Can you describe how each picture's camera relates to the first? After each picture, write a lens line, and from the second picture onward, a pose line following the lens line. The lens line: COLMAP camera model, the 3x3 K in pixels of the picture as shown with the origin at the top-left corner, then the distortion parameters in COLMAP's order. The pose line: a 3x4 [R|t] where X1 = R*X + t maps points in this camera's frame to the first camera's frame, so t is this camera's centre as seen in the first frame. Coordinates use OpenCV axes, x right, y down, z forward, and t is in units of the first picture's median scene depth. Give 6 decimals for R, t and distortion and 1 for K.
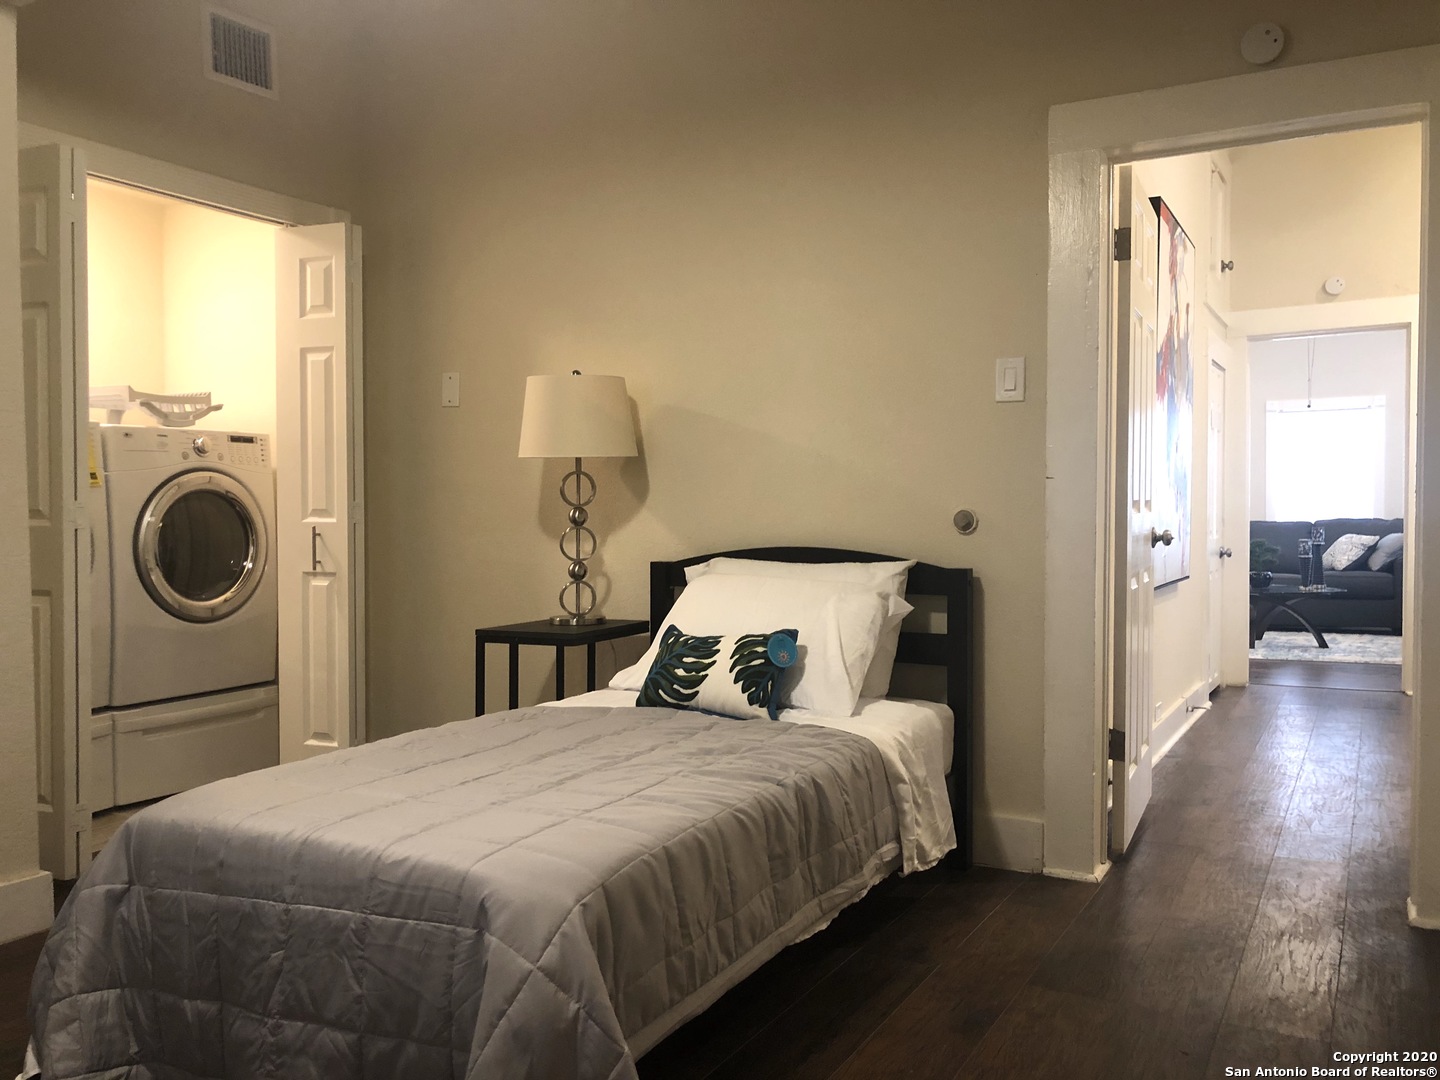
lens RADIAL K [[1204.8, 0, 718.8], [0, 1204.8, 535.0], [0, 0, 1]] dist [0.010905, -0.002201]
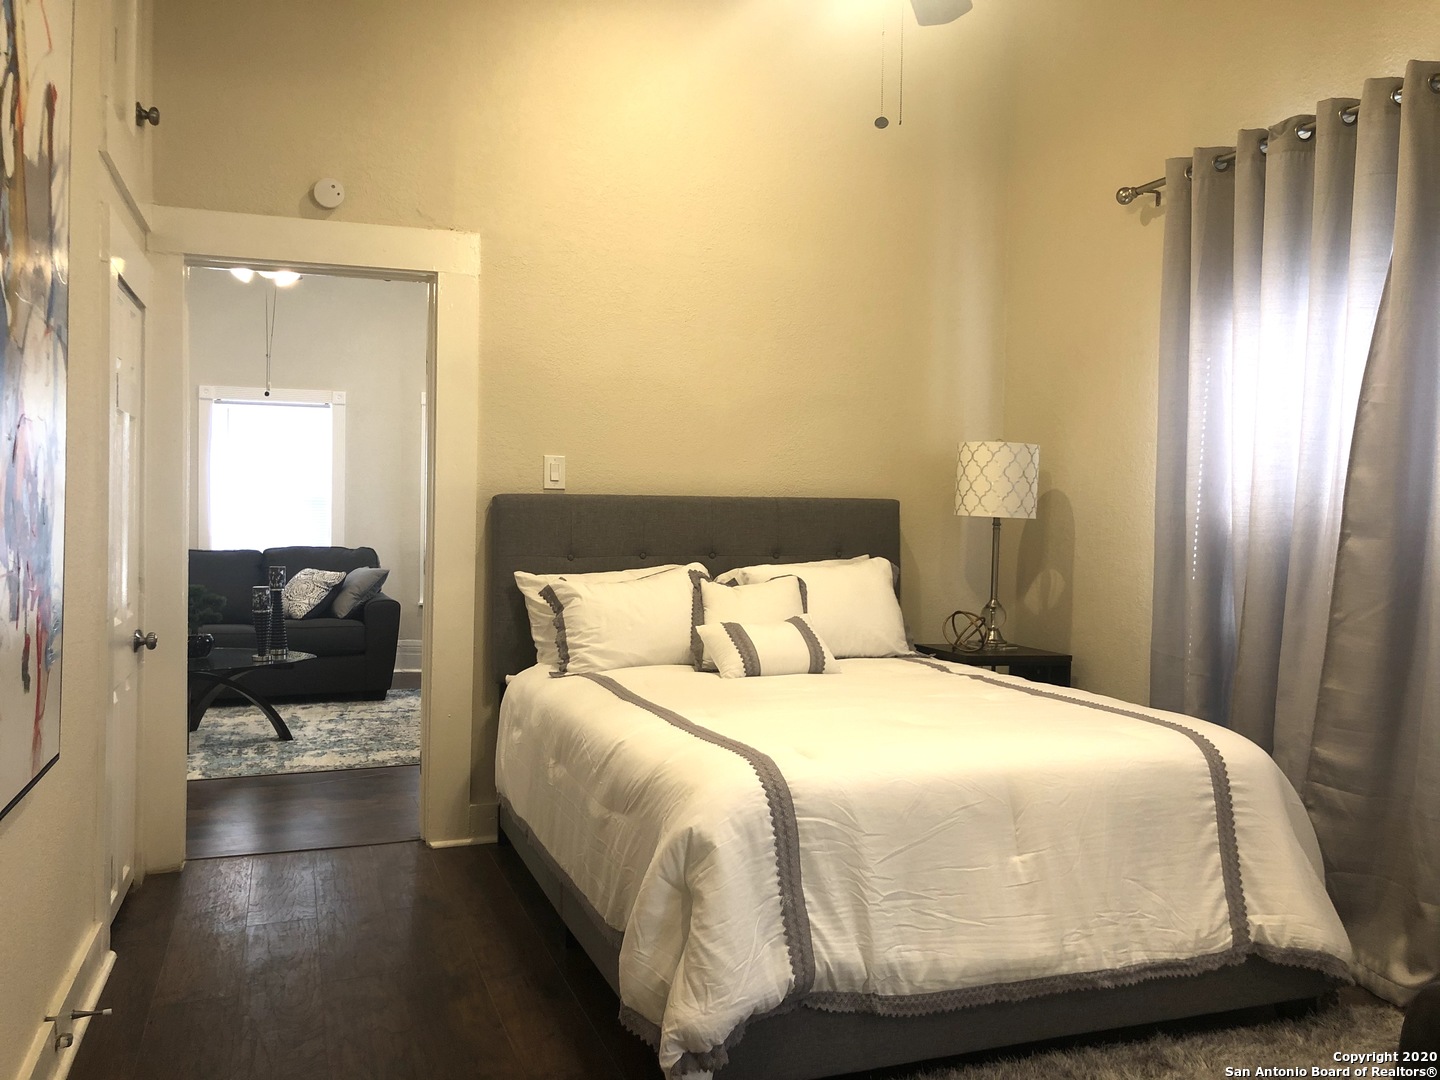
lens RADIAL K [[1204.8, 0, 718.1], [0, 1204.8, 540.1], [0, 0, 1]] dist [0.010905, -0.002201]
pose [[0.664797, -0.001485, 0.747022, 0.143085], [-0.004119, 0.999976, 0.005653, -0.027610], [-0.747012, -0.006835, 0.664775, 0.344774]]
